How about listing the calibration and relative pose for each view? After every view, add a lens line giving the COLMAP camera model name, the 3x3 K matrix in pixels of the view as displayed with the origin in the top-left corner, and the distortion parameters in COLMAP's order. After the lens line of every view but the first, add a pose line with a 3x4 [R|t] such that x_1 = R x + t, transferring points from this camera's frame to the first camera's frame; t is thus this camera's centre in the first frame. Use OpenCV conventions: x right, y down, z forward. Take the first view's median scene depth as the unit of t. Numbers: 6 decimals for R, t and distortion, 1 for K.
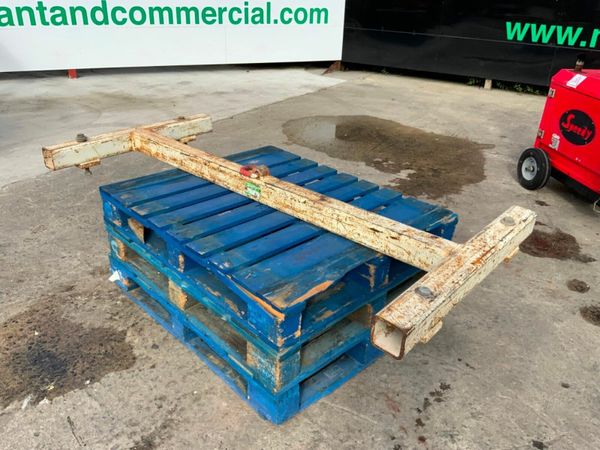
lens RADIAL K [[497.0, 0, 300.0], [0, 497.0, 225.0], [0, 0, 1]] dist [0.077582, -0.155014]
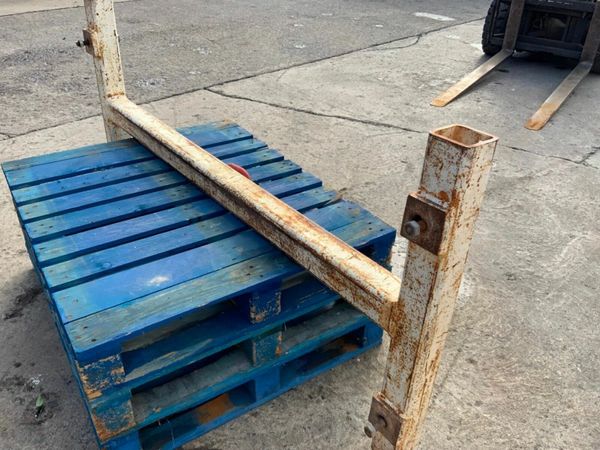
lens RADIAL K [[497.0, 0, 300.0], [0, 497.0, 225.0], [0, 0, 1]] dist [0.077582, -0.155014]
pose [[-0.983024, -0.146976, 0.109829, -0.213232], [0.016472, 0.525481, 0.850646, -0.445614], [-0.182738, 0.838014, -0.514139, 0.878351]]
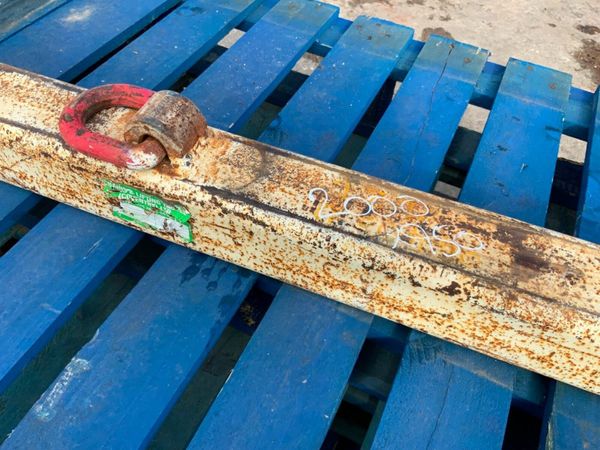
lens RADIAL K [[497.0, 0, 300.0], [0, 497.0, 225.0], [0, 0, 1]] dist [0.077582, -0.155014]
pose [[0.937081, -0.258094, 0.235089, -0.051745], [0.133581, 0.887222, 0.441580, -0.095300], [-0.322546, -0.382393, 0.865875, 0.466105]]
